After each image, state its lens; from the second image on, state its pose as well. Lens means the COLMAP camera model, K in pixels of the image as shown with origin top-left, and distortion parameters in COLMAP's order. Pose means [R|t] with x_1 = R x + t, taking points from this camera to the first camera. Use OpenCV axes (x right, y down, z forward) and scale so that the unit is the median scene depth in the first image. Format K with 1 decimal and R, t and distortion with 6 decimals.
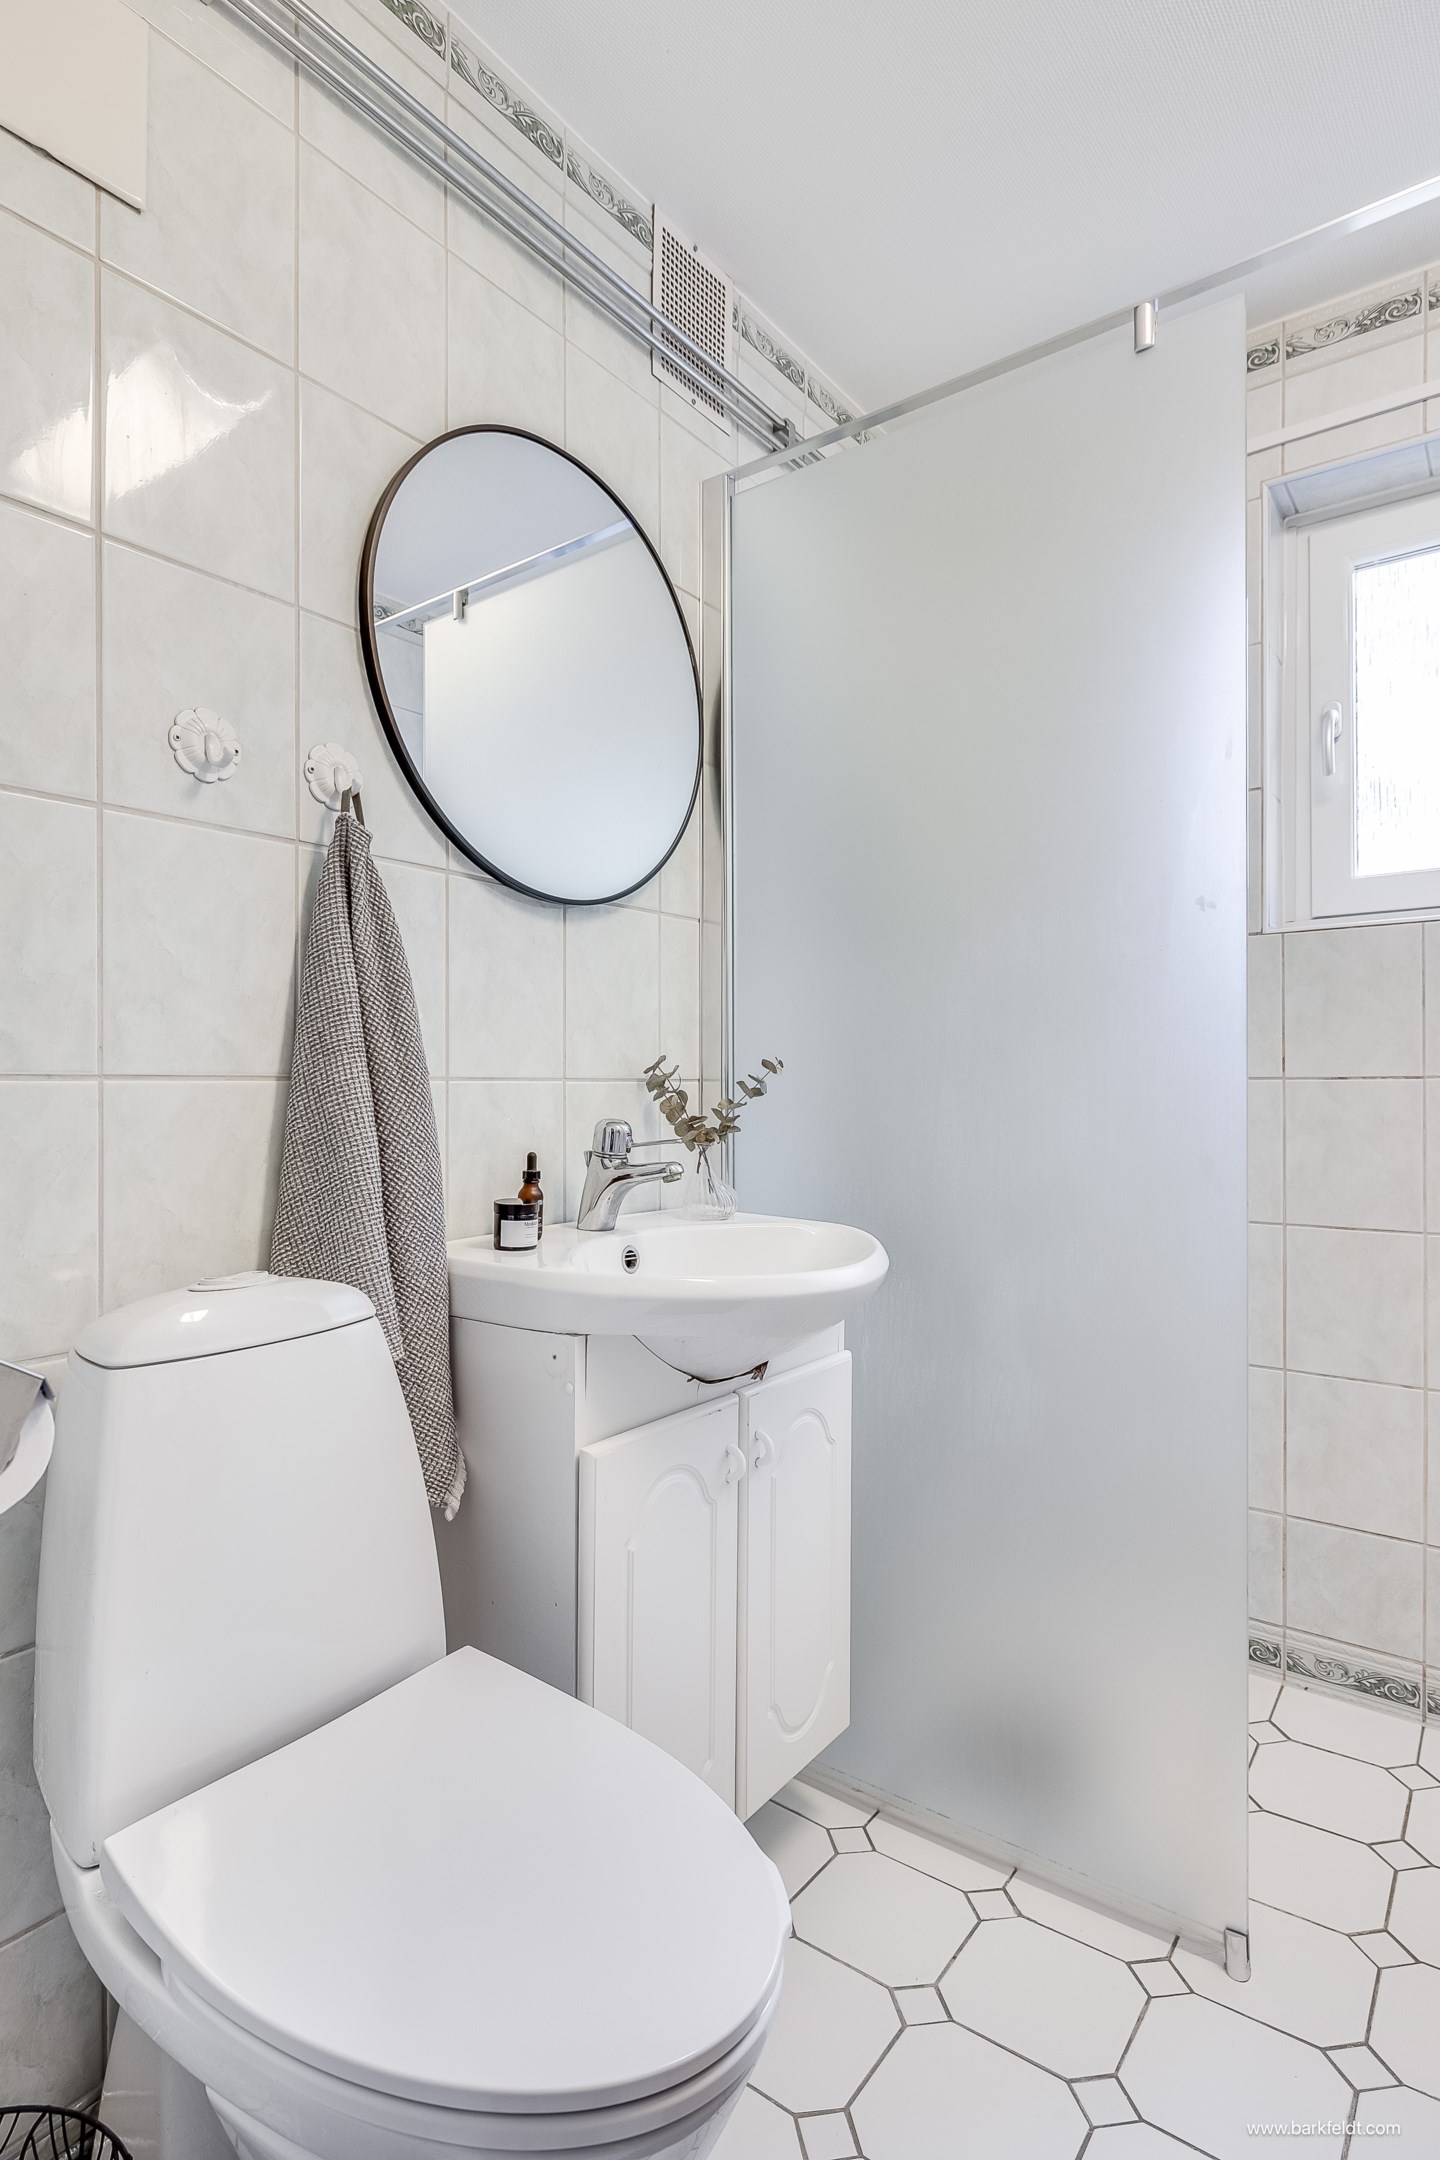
lens RADIAL K [[1096.9, 0, 721.3], [0, 1096.9, 1095.0], [0, 0, 1]] dist [-0.008681, 0.002577]
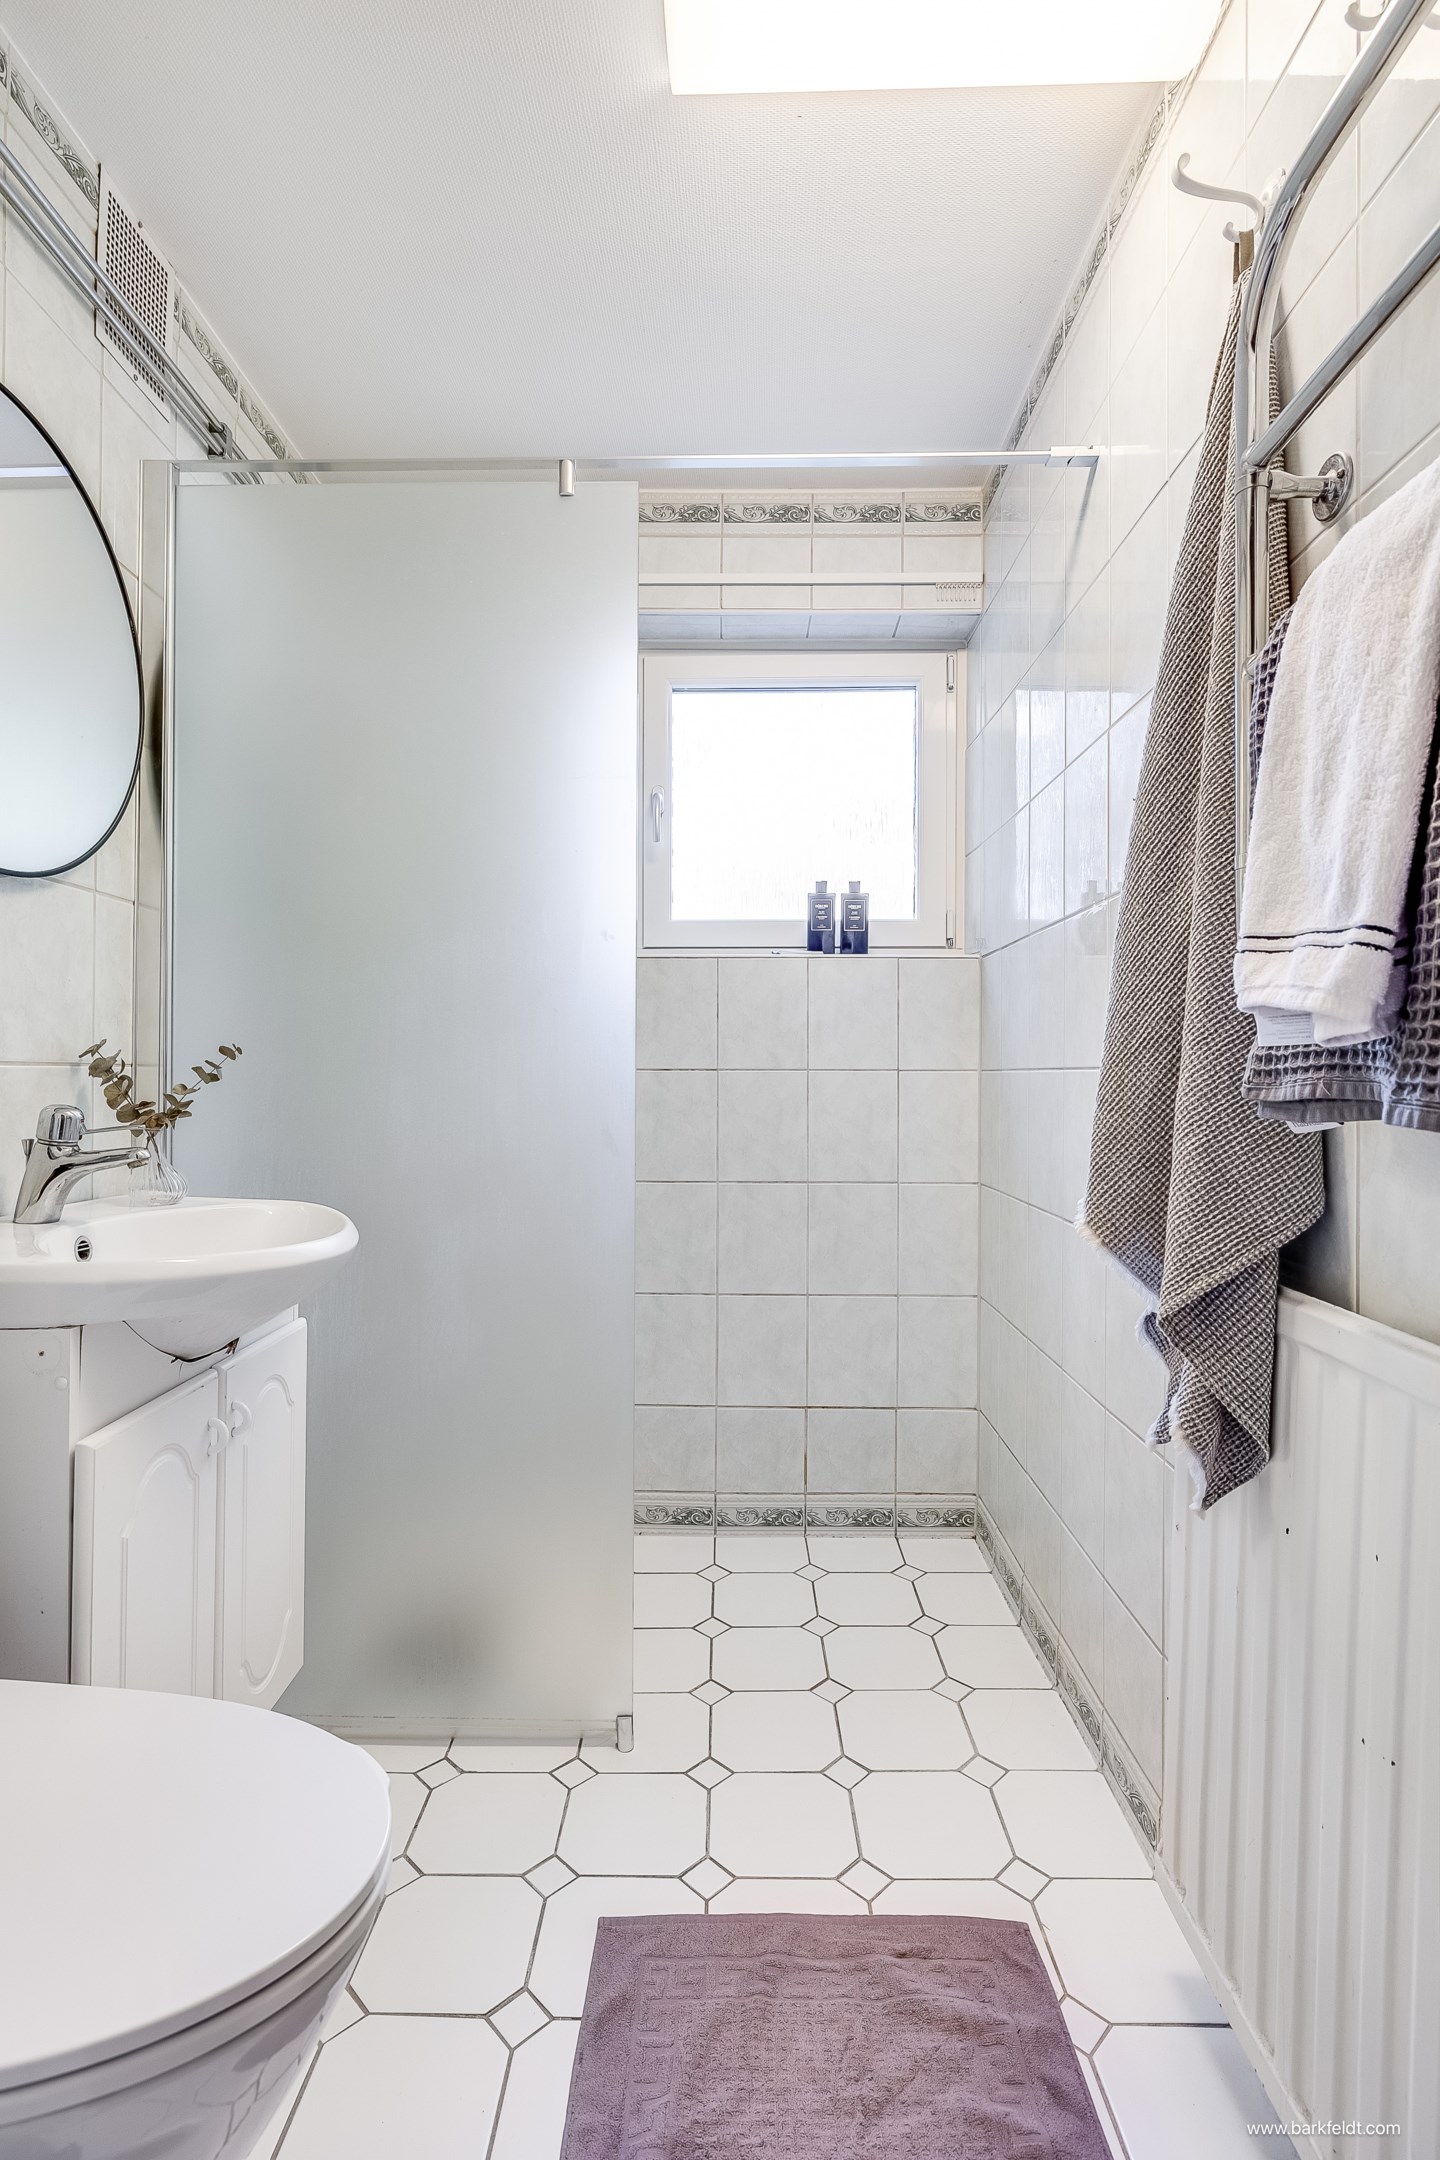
lens RADIAL K [[1027.0, 0, 713.3], [0, 1027.0, 1077.4], [0, 0, 1]] dist [-0.012066, 0.001810]
pose [[0.801268, 0.005620, 0.598280, -0.165907], [-0.003376, 0.999982, -0.004872, 0.000191], [-0.598296, 0.001884, 0.801273, -0.050371]]
